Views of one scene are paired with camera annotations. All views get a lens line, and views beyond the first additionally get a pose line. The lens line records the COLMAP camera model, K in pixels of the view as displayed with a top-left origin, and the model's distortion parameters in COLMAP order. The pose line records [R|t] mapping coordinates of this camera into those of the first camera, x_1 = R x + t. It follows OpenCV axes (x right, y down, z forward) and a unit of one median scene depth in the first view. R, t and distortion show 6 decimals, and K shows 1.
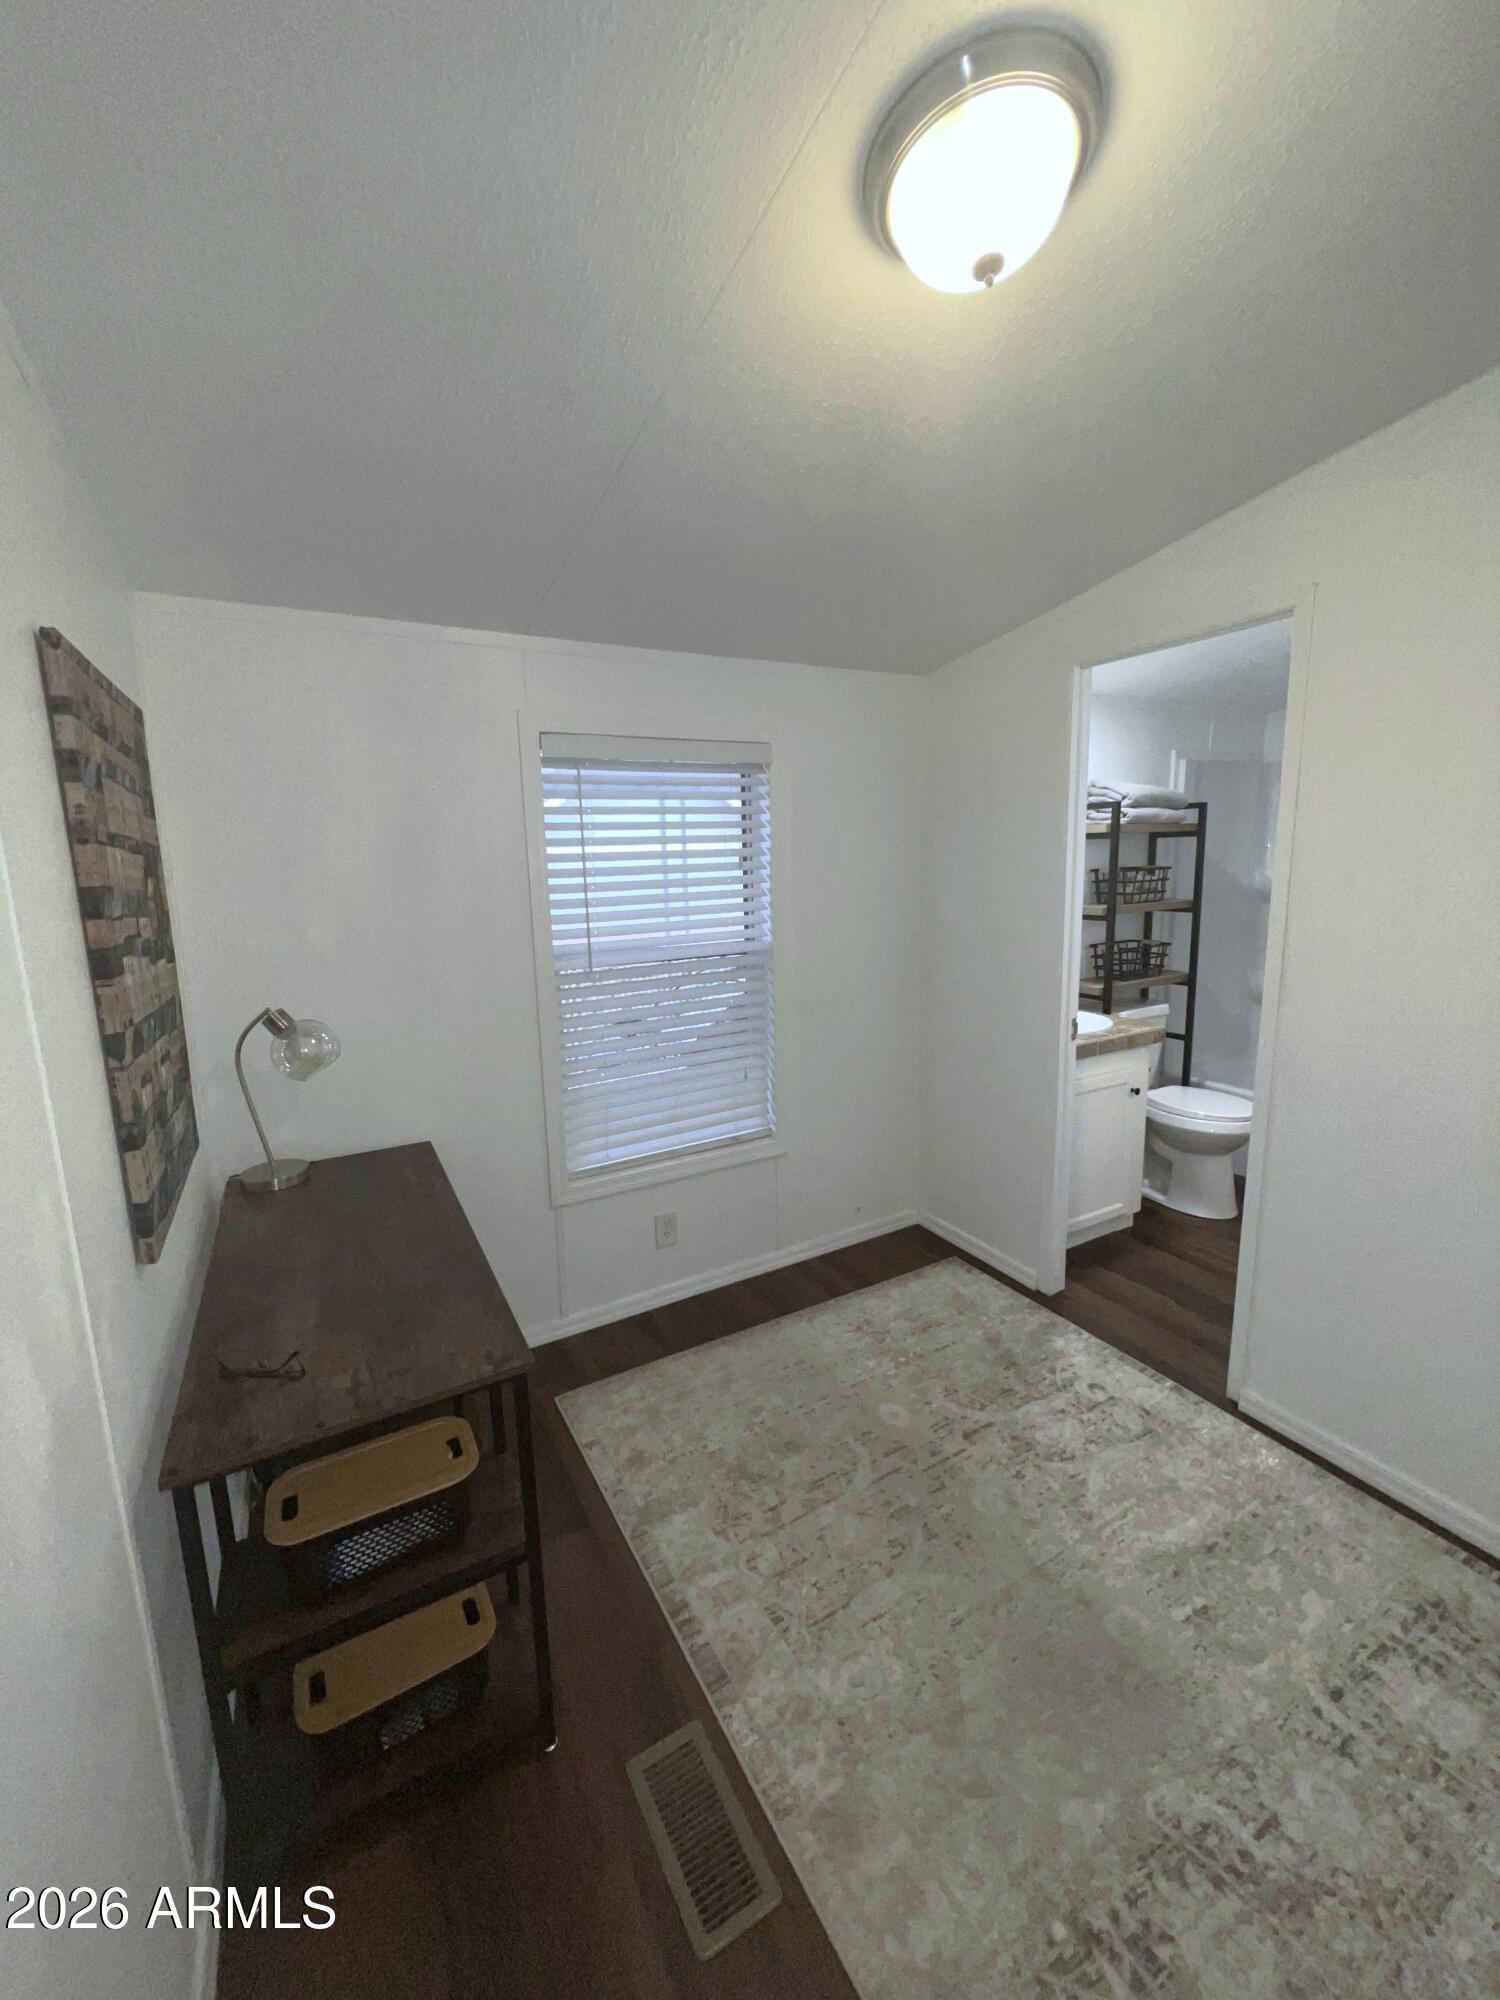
lens RADIAL K [[800.9, 0, 756.6], [0, 800.9, 994.1], [0, 0, 1]] dist [-0.000322, 0.000493]
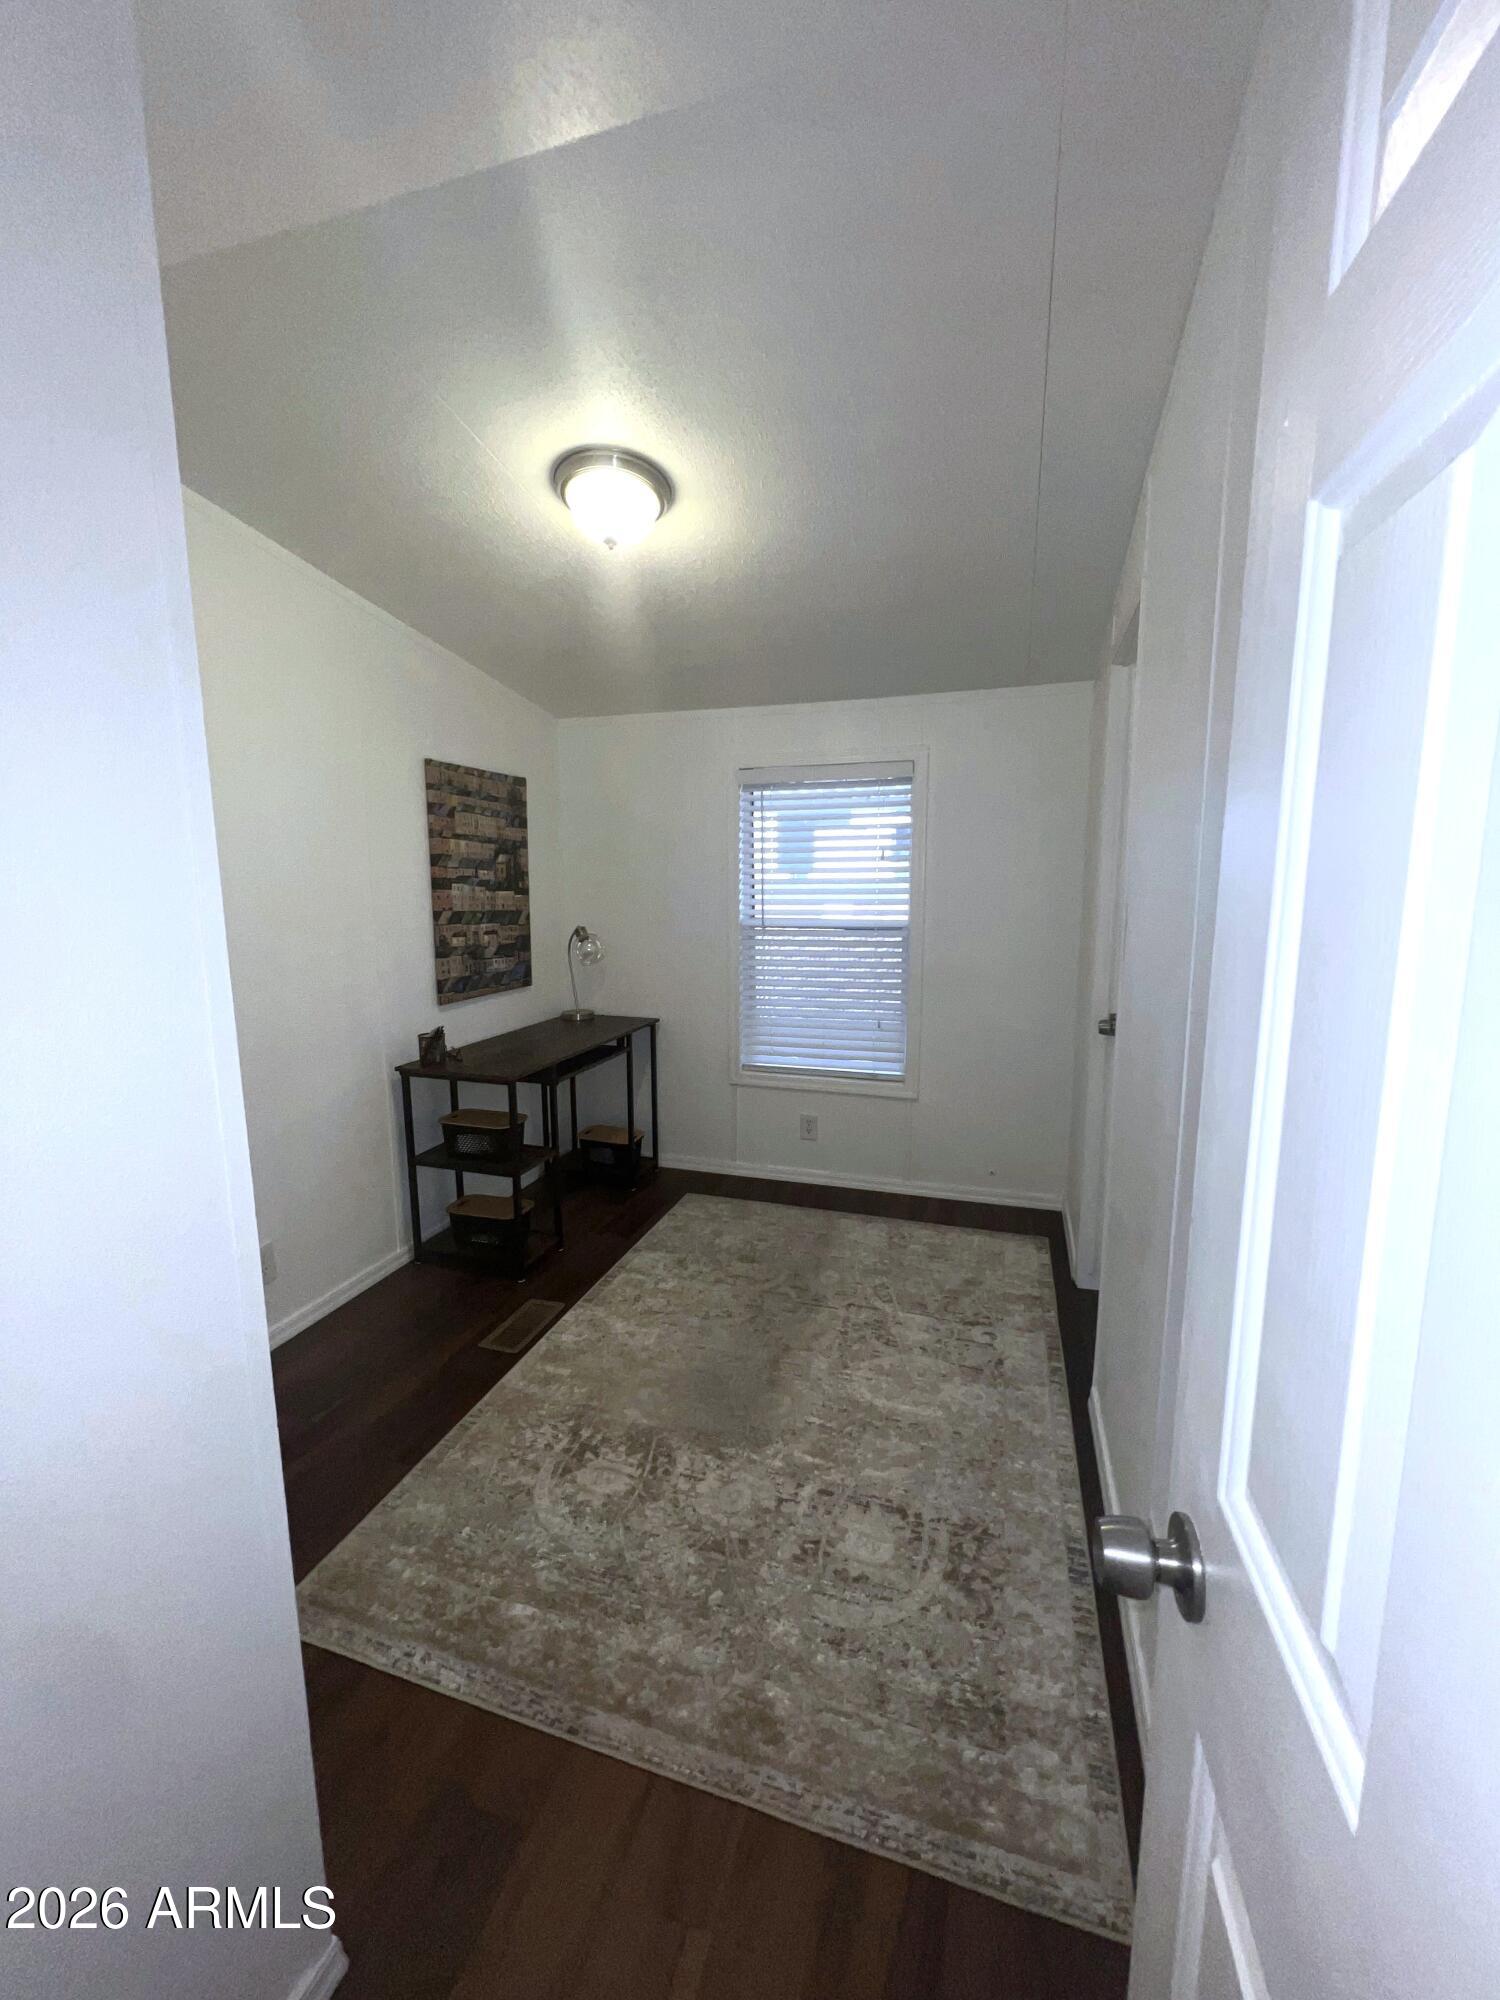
lens RADIAL K [[800.9, 0, 756.6], [0, 800.9, 994.1], [0, 0, 1]] dist [-0.000322, 0.000493]
pose [[0.681470, 0.132362, -0.719777, 1.007534], [-0.140138, 0.988910, 0.049175, 0.024089], [0.718304, 0.067357, 0.692461, -0.016221]]
